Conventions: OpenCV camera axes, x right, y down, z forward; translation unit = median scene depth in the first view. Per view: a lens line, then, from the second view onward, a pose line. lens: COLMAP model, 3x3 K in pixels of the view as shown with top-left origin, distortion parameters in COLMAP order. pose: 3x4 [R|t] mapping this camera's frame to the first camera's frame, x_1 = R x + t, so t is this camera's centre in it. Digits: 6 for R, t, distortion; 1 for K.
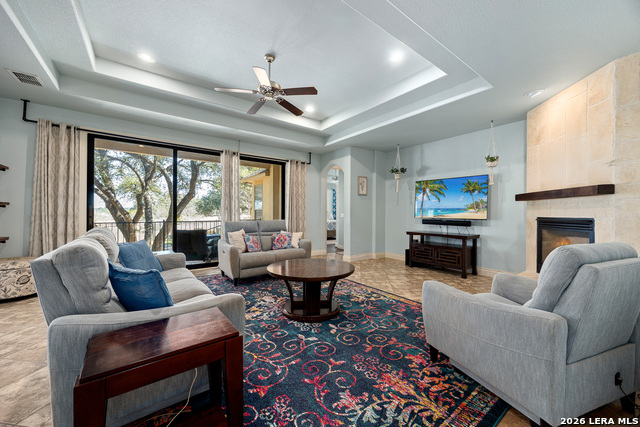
lens RADIAL K [[248.9, 0, 329.6], [0, 248.9, 210.0], [0, 0, 1]] dist [-0.003425, 0.000184]
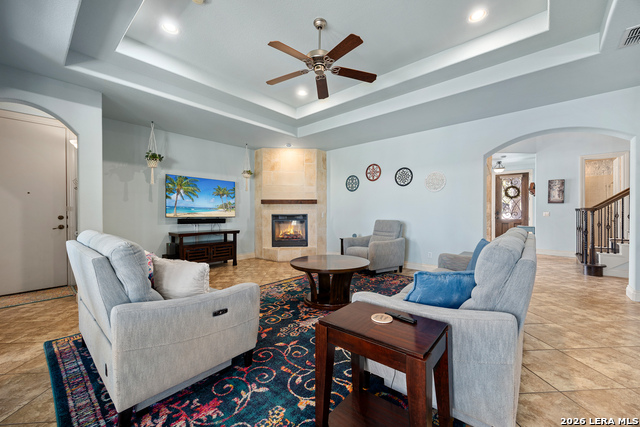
lens RADIAL K [[248.9, 0, 322.8], [0, 248.9, 215.1], [0, 0, 1]] dist [-0.003425, 0.000184]
pose [[-0.181722, -0.013470, 0.983258, -0.914718], [-0.009739, 0.999882, 0.011897, 0.011538], [-0.983302, -0.007414, -0.181832, 0.995816]]
